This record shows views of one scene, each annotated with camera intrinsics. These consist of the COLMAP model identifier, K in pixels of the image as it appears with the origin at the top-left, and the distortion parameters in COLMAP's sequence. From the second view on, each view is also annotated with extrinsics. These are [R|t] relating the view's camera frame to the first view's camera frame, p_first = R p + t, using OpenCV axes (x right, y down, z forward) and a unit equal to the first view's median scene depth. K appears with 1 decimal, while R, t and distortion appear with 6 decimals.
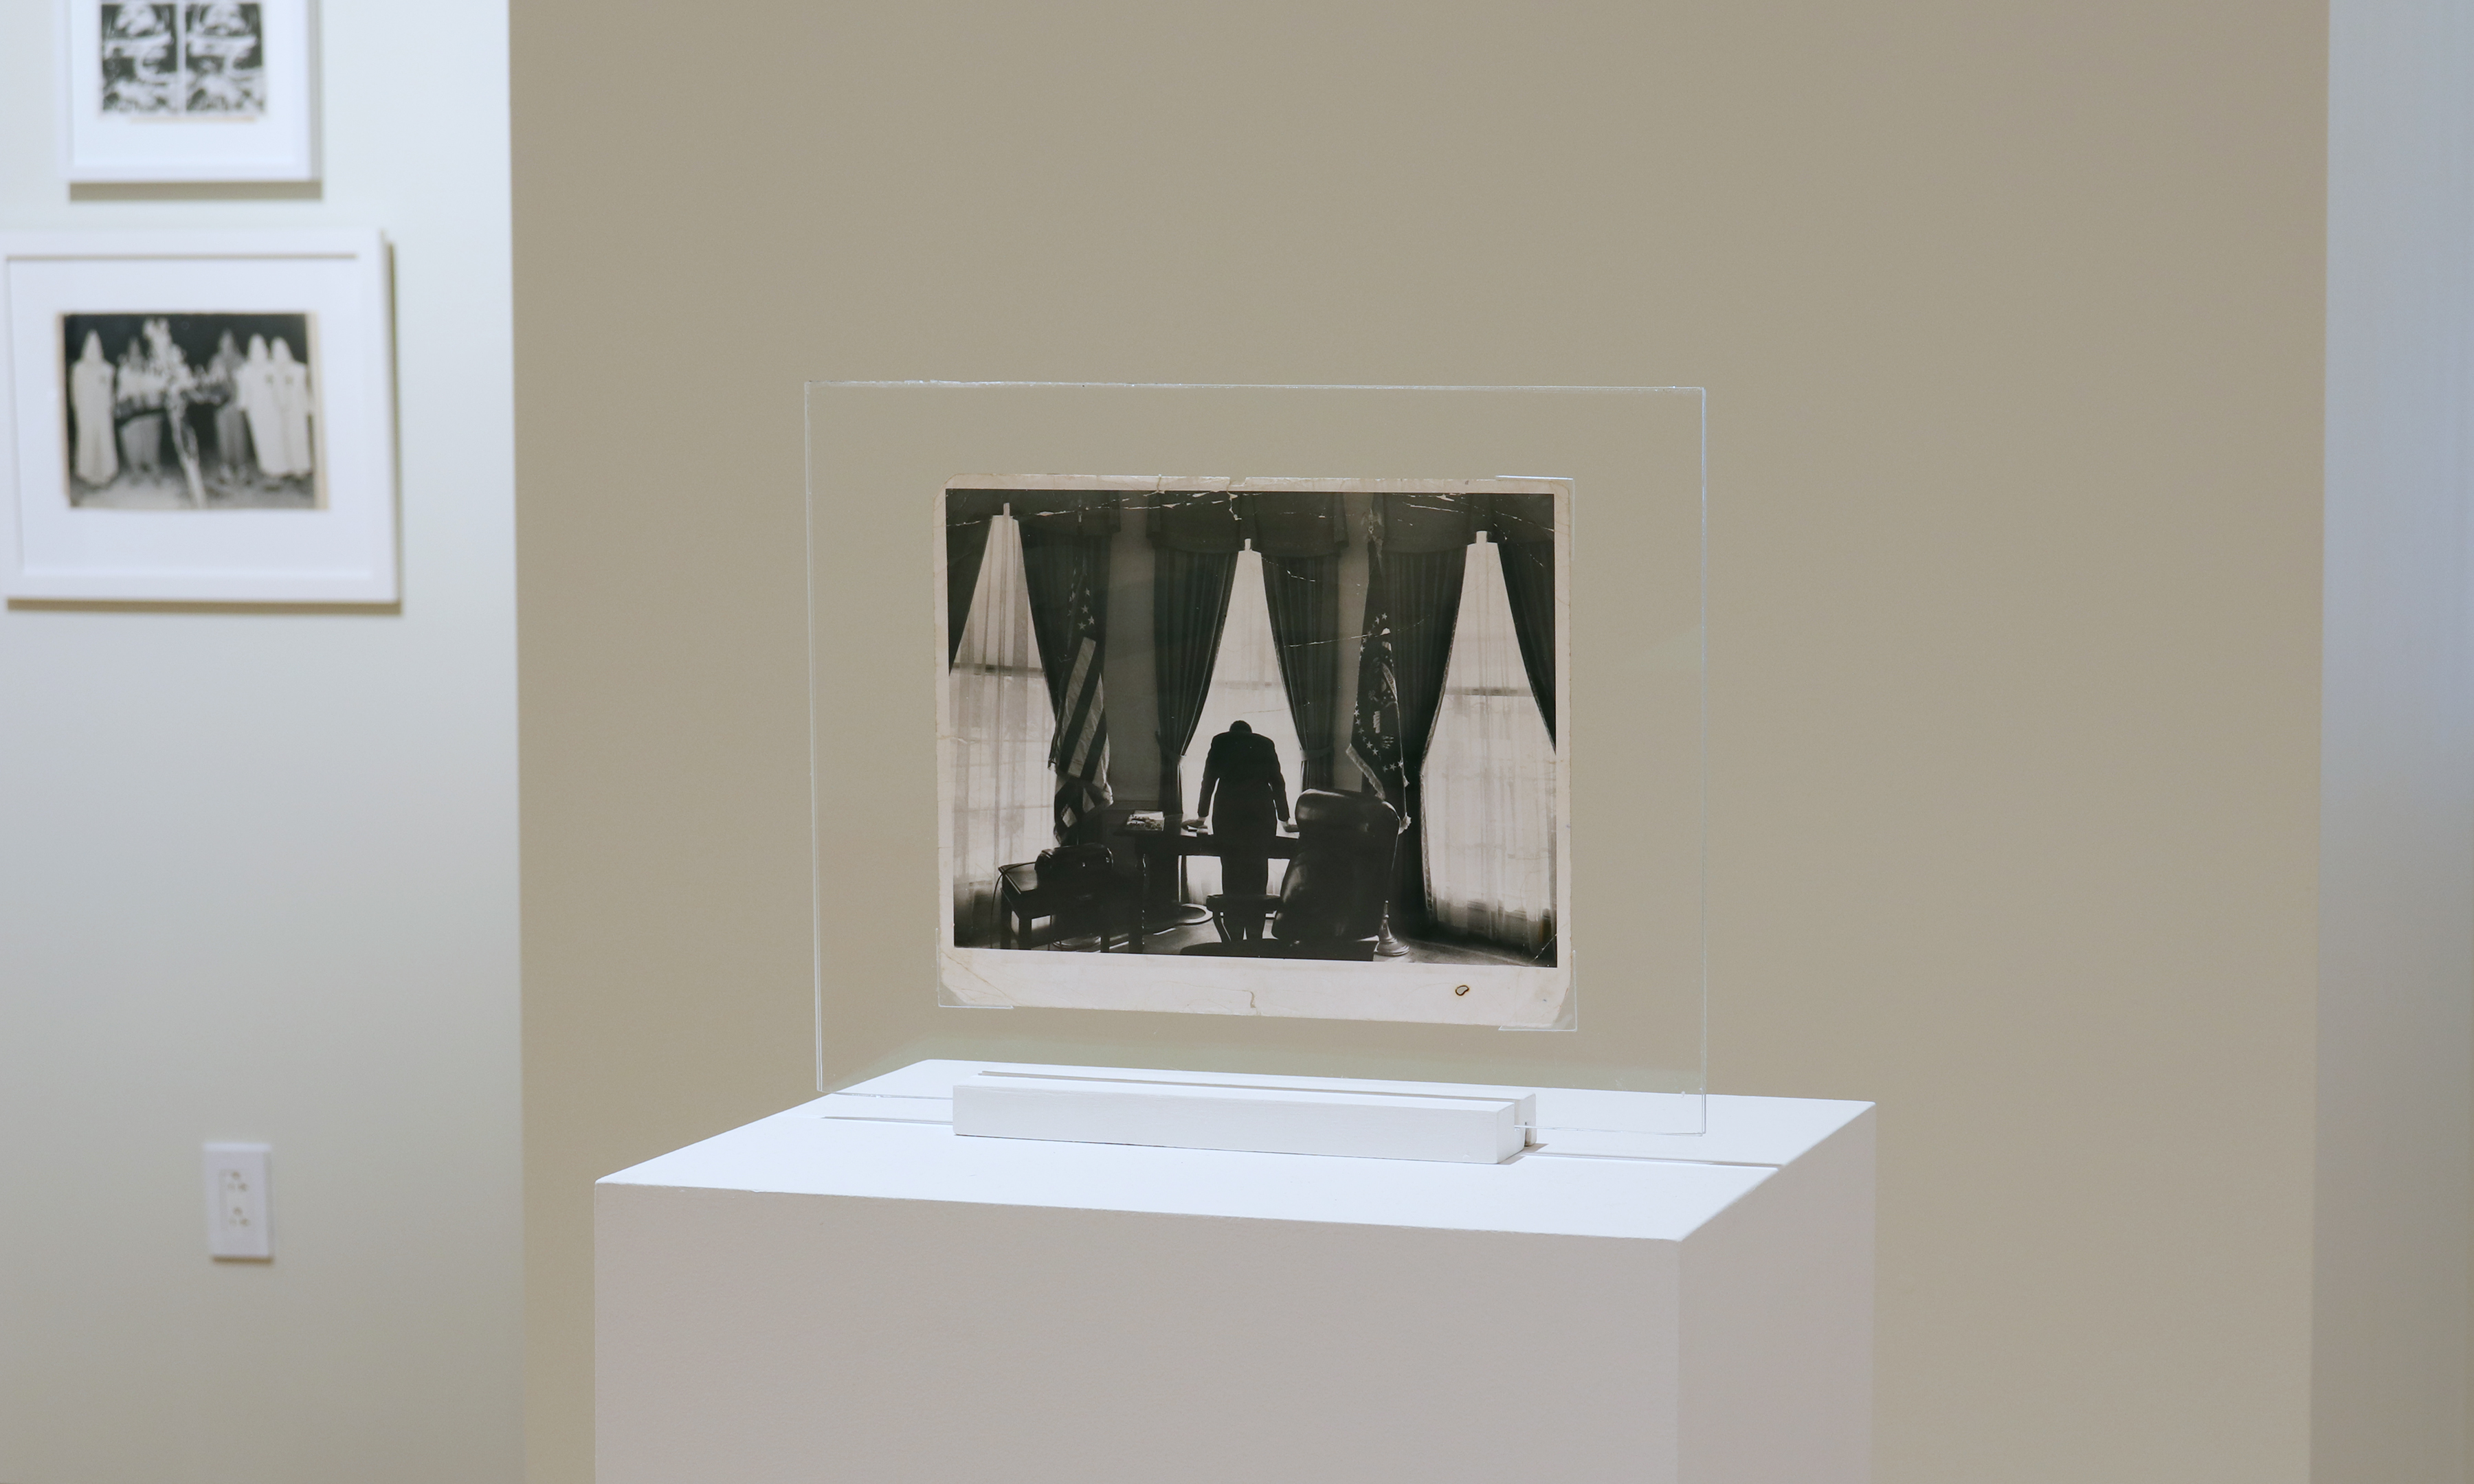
lens RADIAL K [[5826.2, 0, 1237.0], [0, 5826.2, 742.0], [0, 0, 1]] dist [-0.016140, -0.121170]
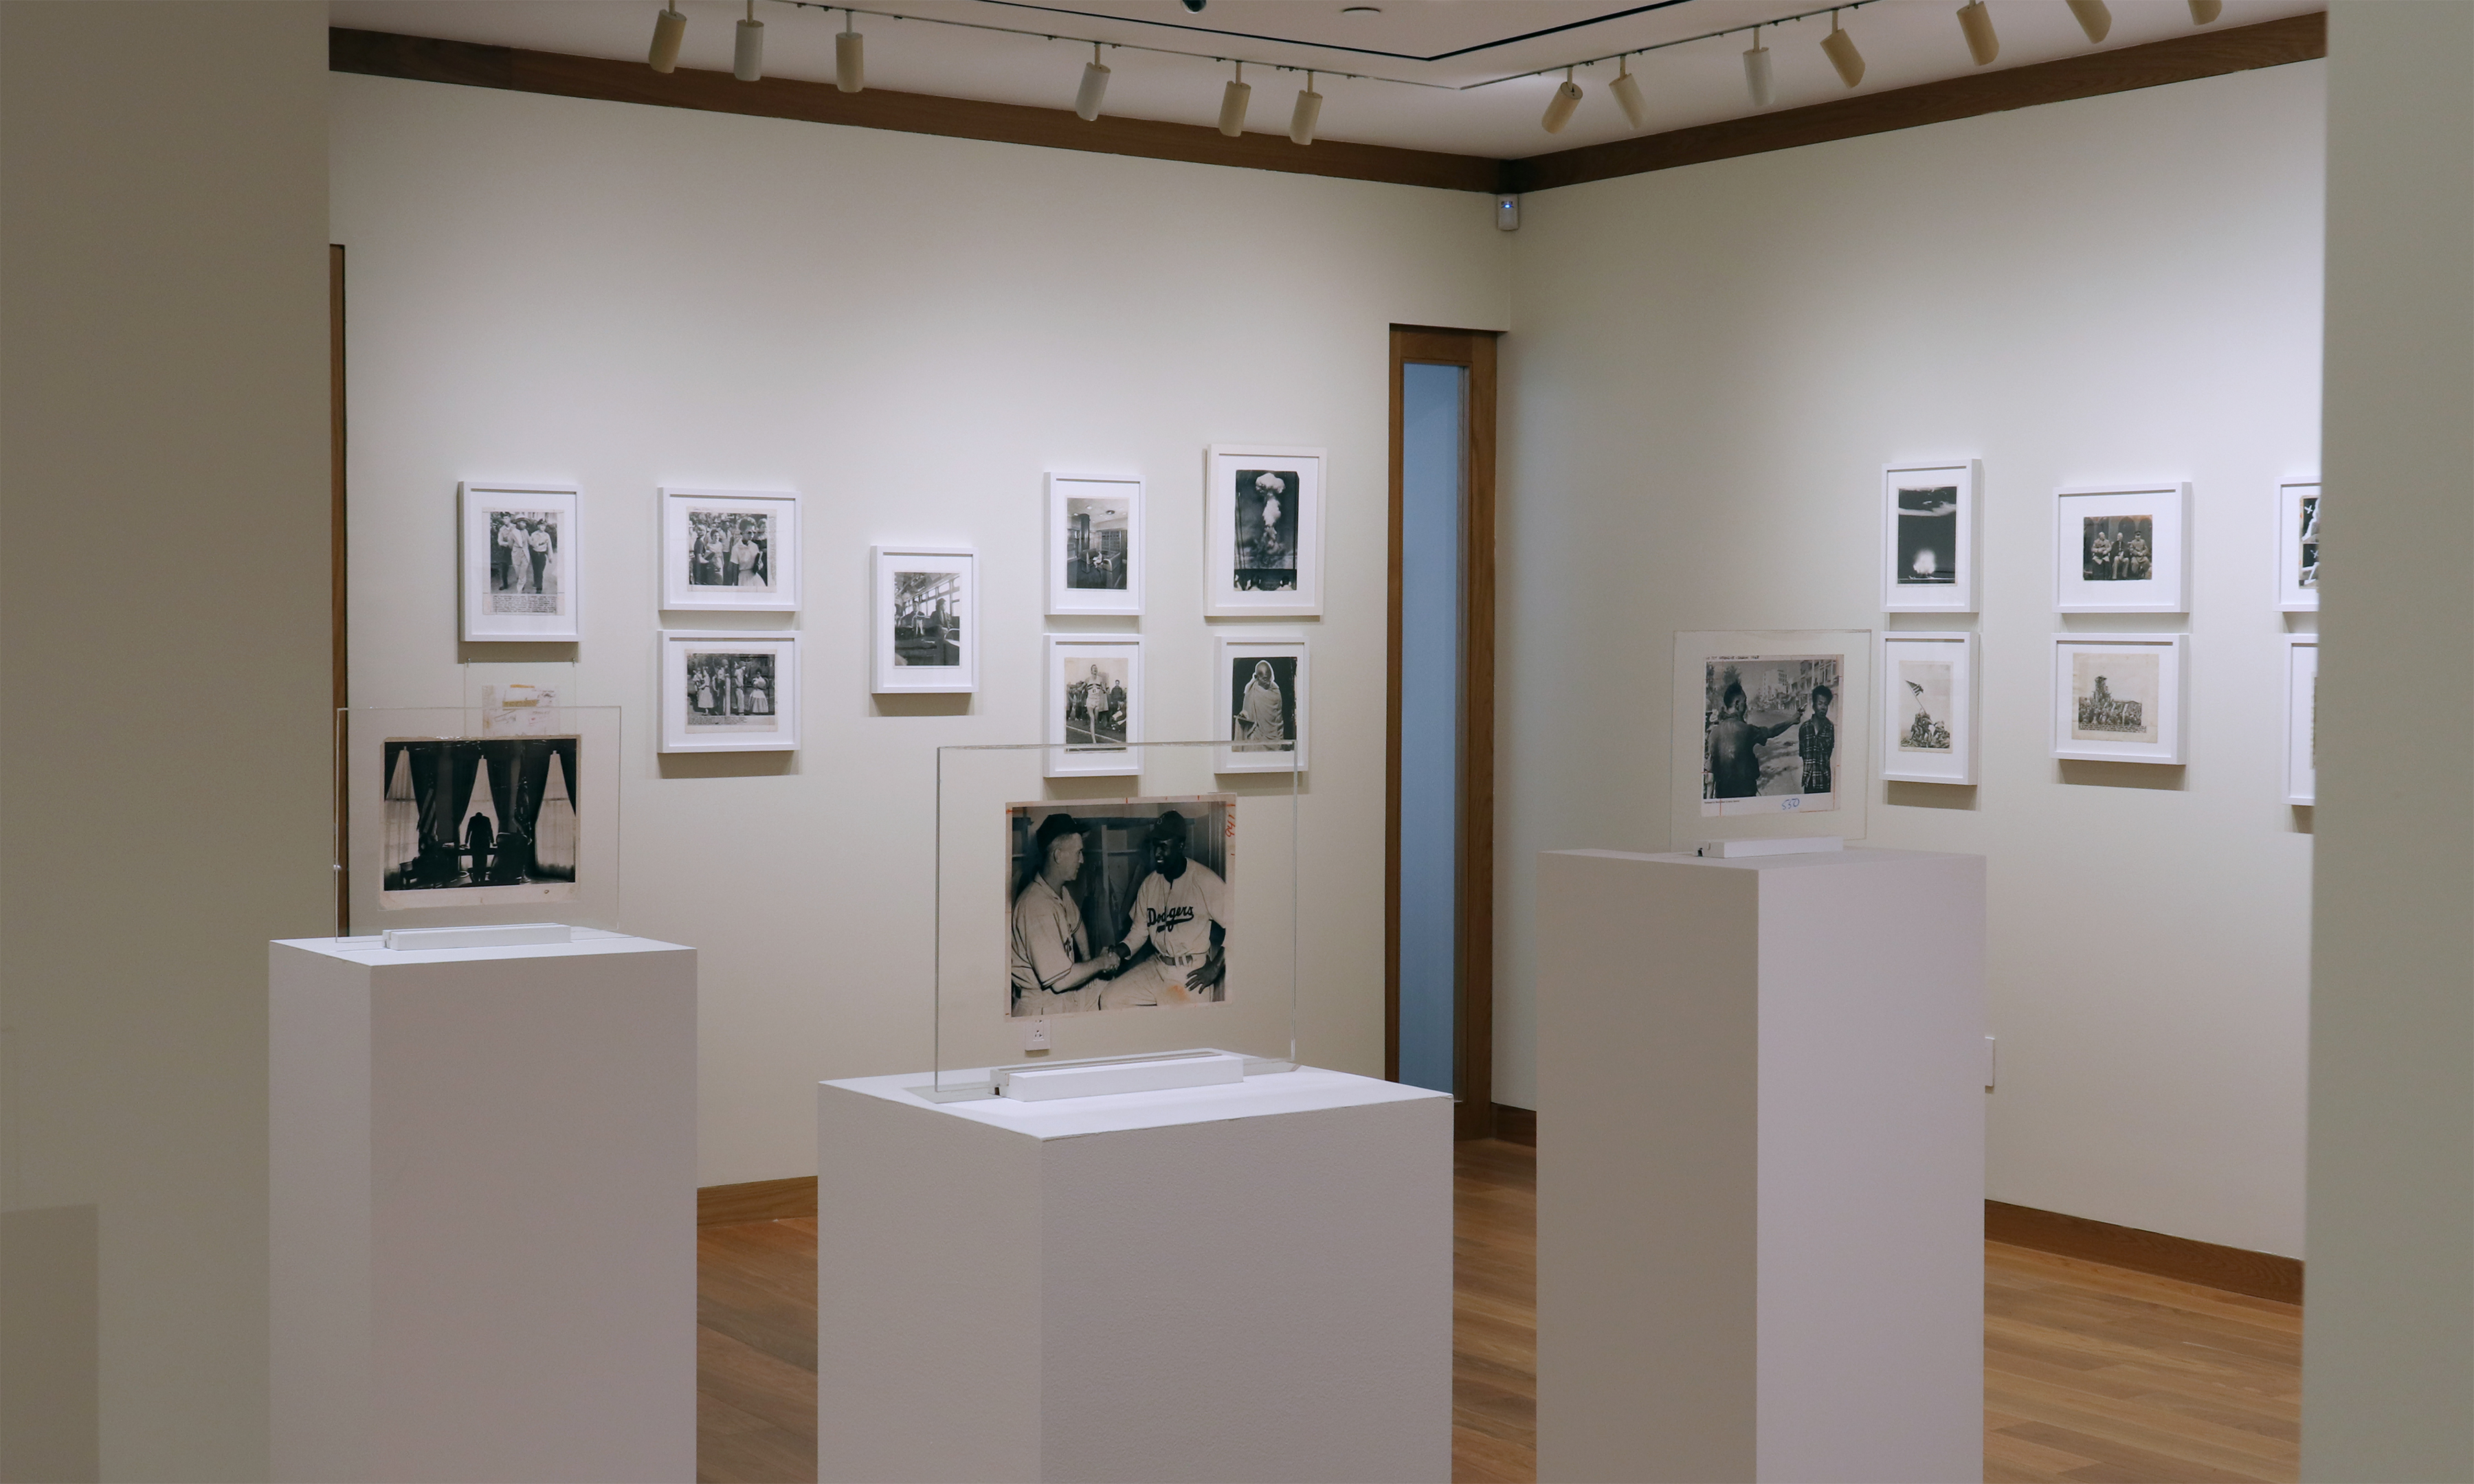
lens RADIAL K [[3178.2, 0, 1237.0], [0, 3178.2, 742.0], [0, 0, 1]] dist [0.003335, 0.000509]
pose [[0.616485, -0.022585, 0.787043, -1.105449], [0.057700, 0.998197, -0.016552, 0.010688], [-0.785249, 0.055617, 0.616677, -0.396751]]
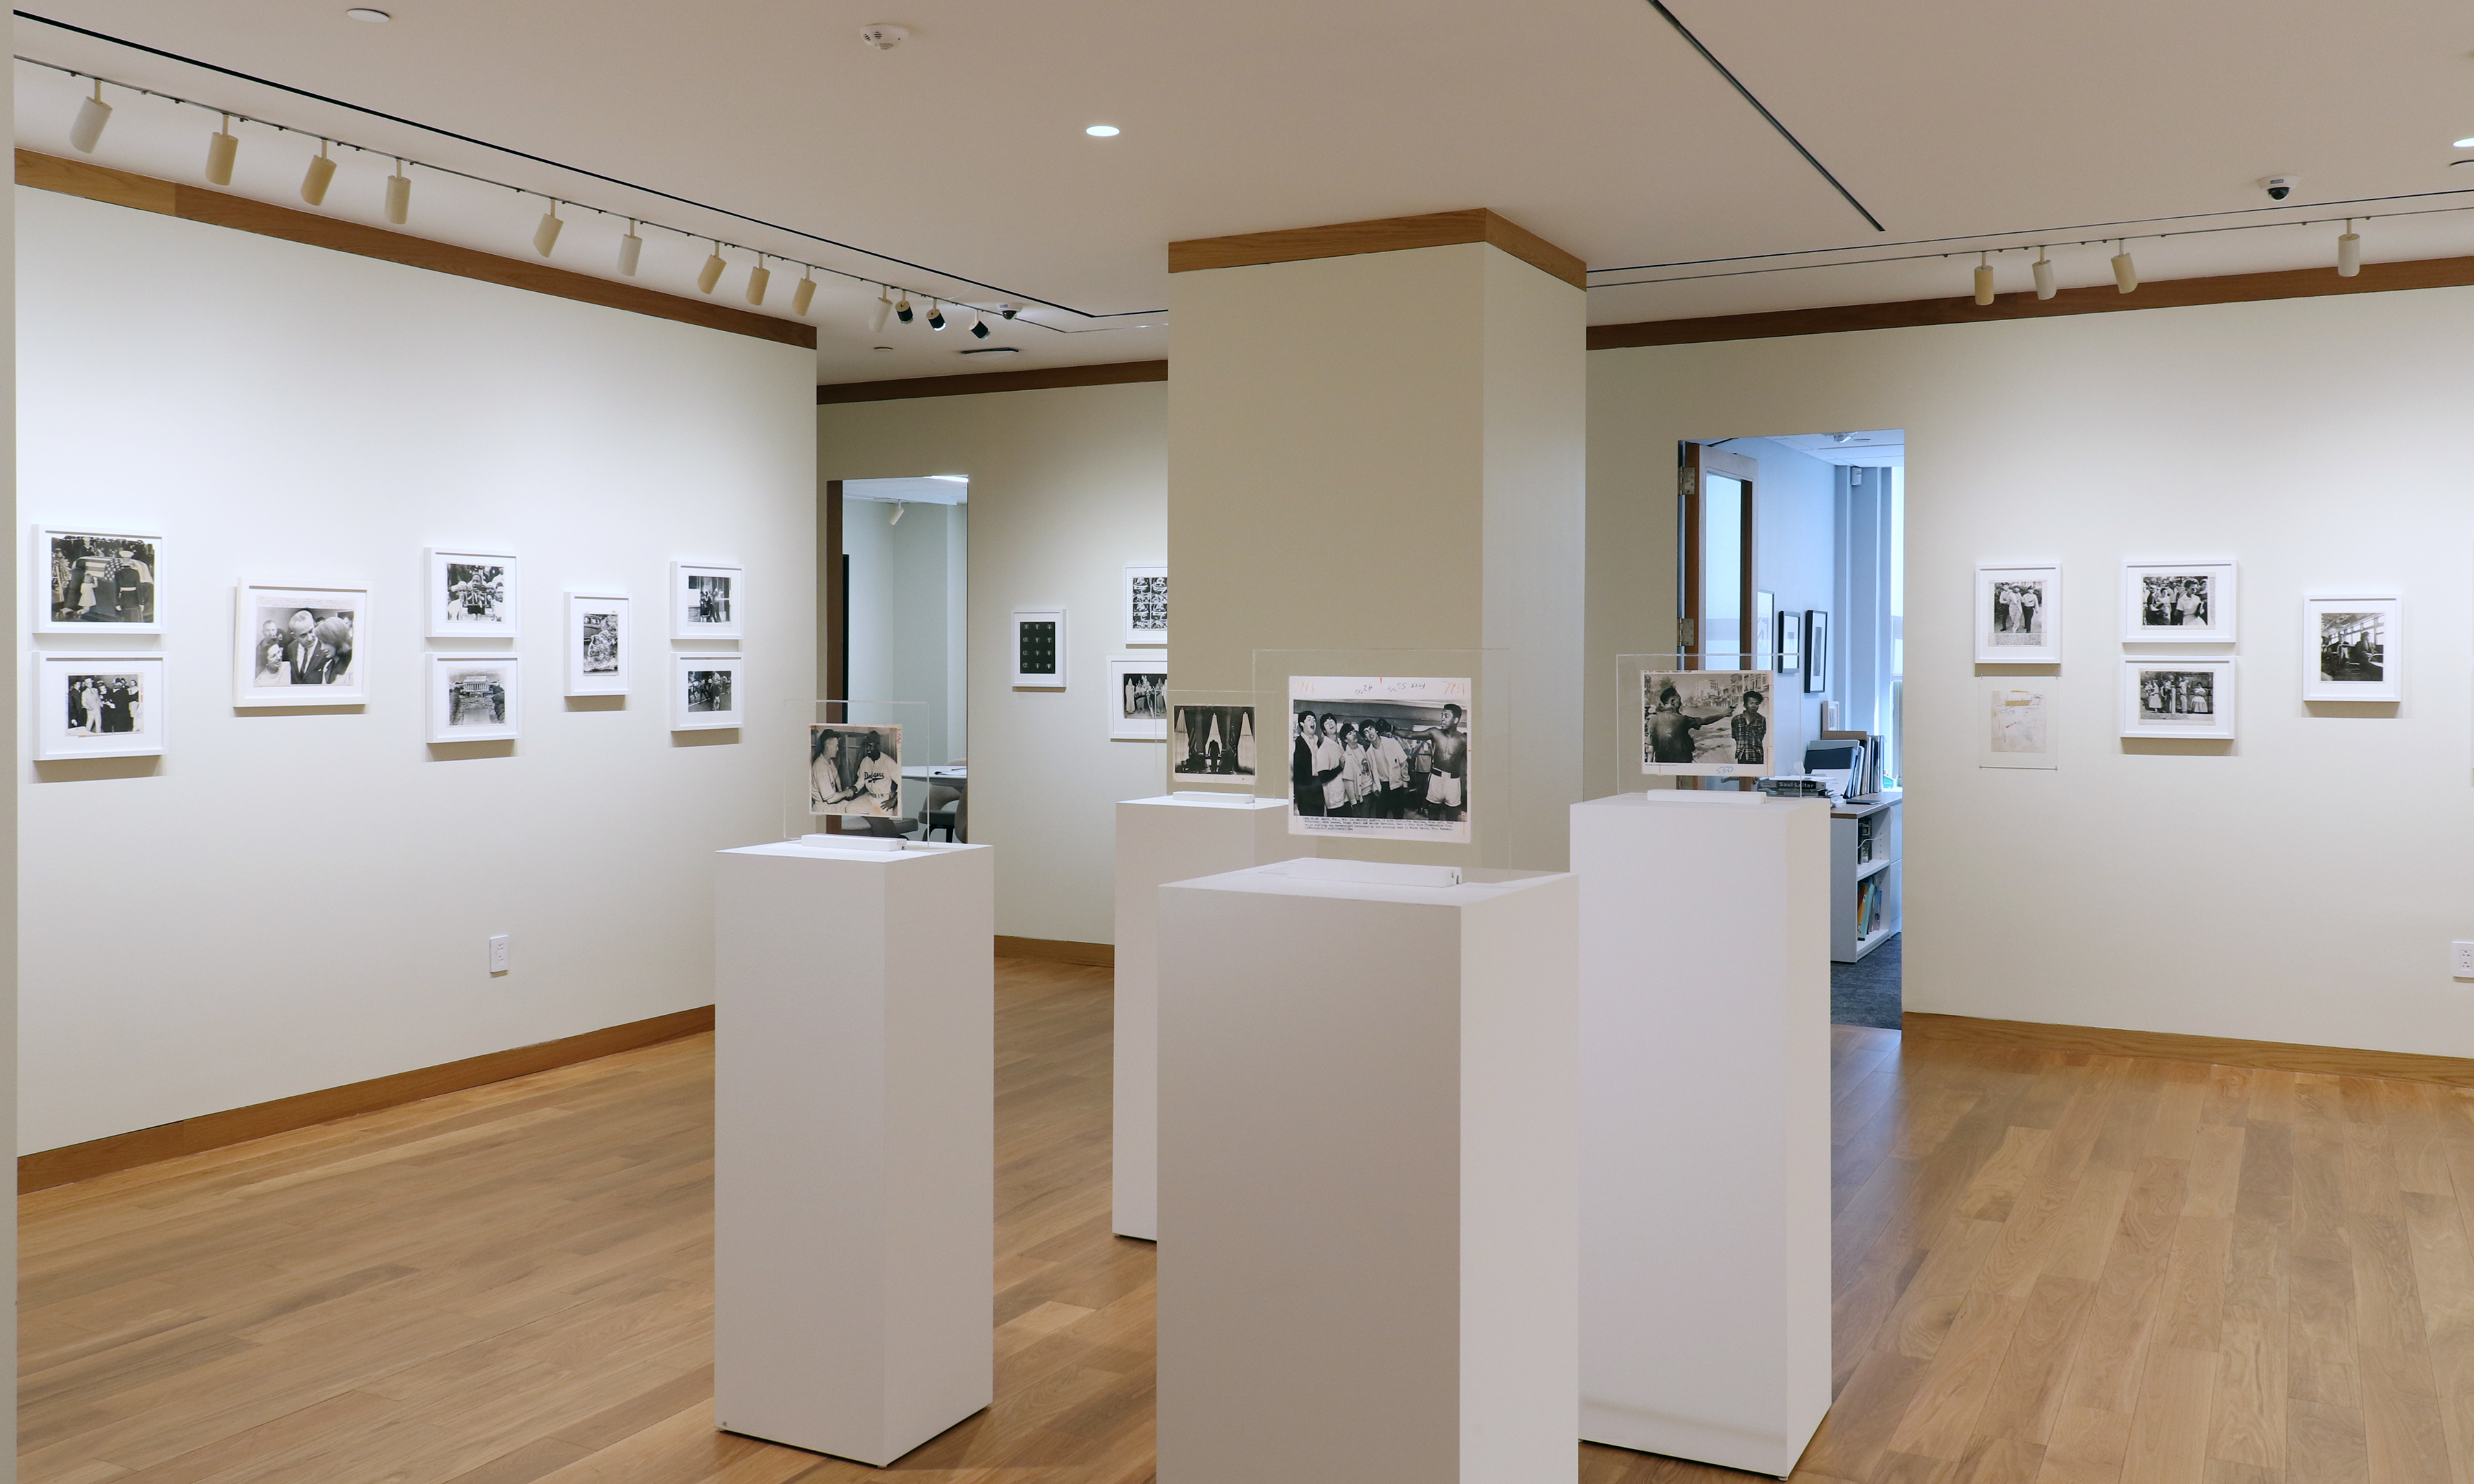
lens RADIAL K [[1999.5, 0, 1230.8], [0, 1999.5, 684.6], [0, 0, 1]] dist [0.042802, -0.050997]
pose [[0.981682, 0.005706, -0.190442, 0.471732], [-0.017955, 0.997873, -0.062660, 0.079208], [0.189679, 0.064931, 0.979697, -1.327032]]
